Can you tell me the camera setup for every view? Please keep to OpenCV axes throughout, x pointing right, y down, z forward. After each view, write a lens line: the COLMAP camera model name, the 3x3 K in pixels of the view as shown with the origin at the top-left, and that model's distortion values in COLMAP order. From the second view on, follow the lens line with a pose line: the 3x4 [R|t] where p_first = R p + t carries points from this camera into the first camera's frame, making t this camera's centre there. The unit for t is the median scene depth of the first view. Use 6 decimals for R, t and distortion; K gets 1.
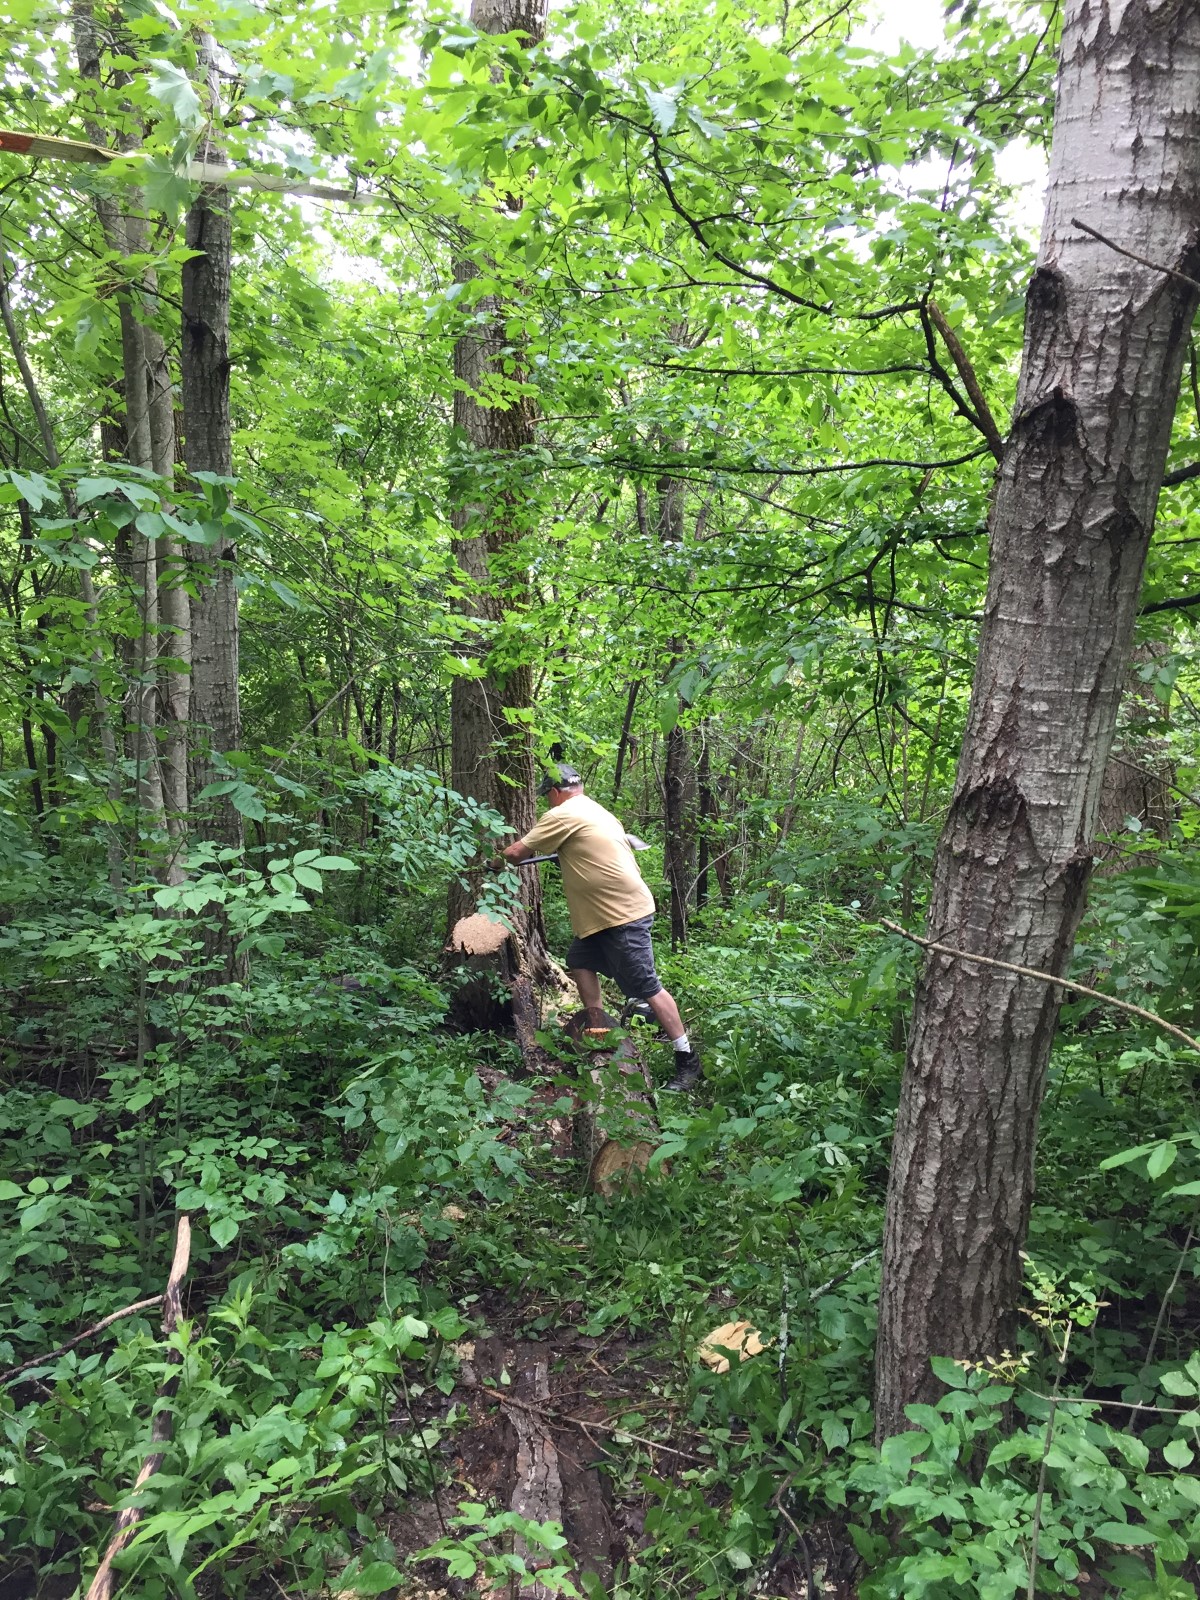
lens RADIAL K [[1407.4, 0, 606.2], [0, 1407.4, 775.3], [0, 0, 1]] dist [0.115117, -0.166855]
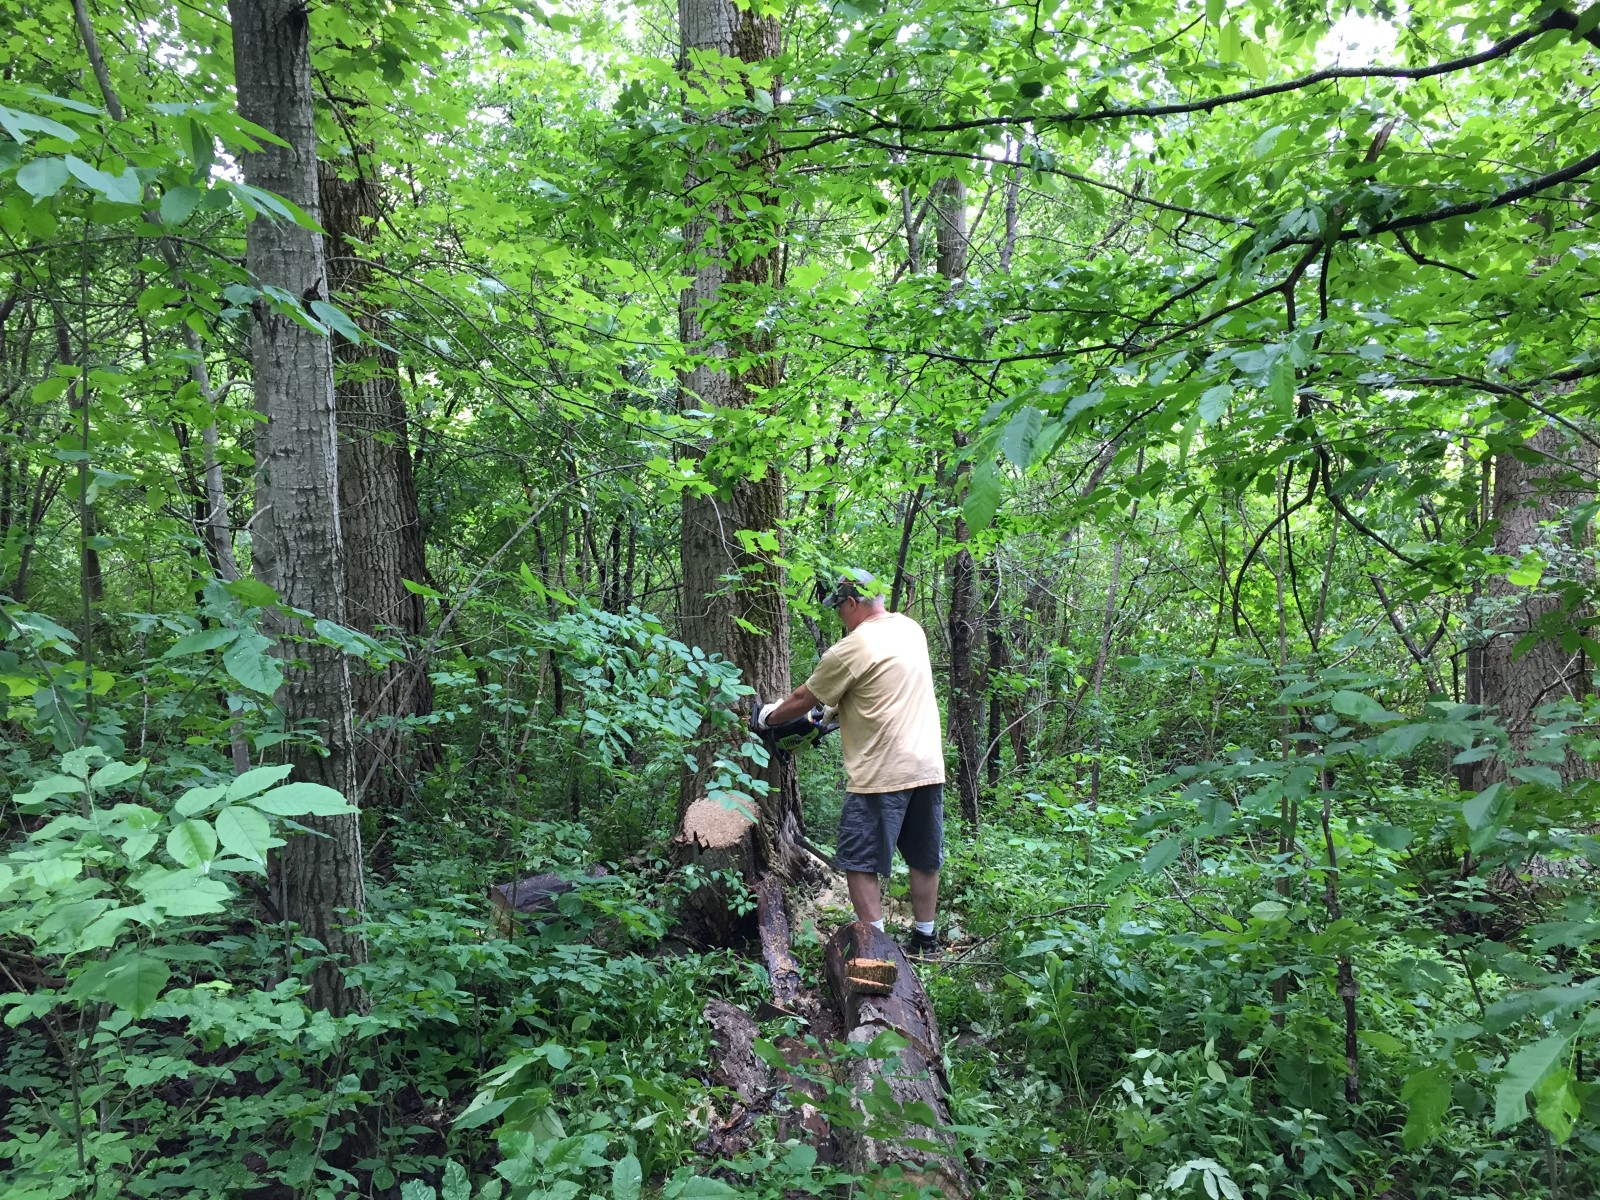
lens RADIAL K [[1407.4, 0, 770.9], [0, 1407.4, 558.6], [0, 0, 1]] dist [0.115117, -0.166855]
pose [[0.996868, -0.008828, -0.078590, 0.004792], [0.005358, 0.999006, -0.044256, 0.000955], [0.078902, 0.043696, 0.995924, 0.246391]]
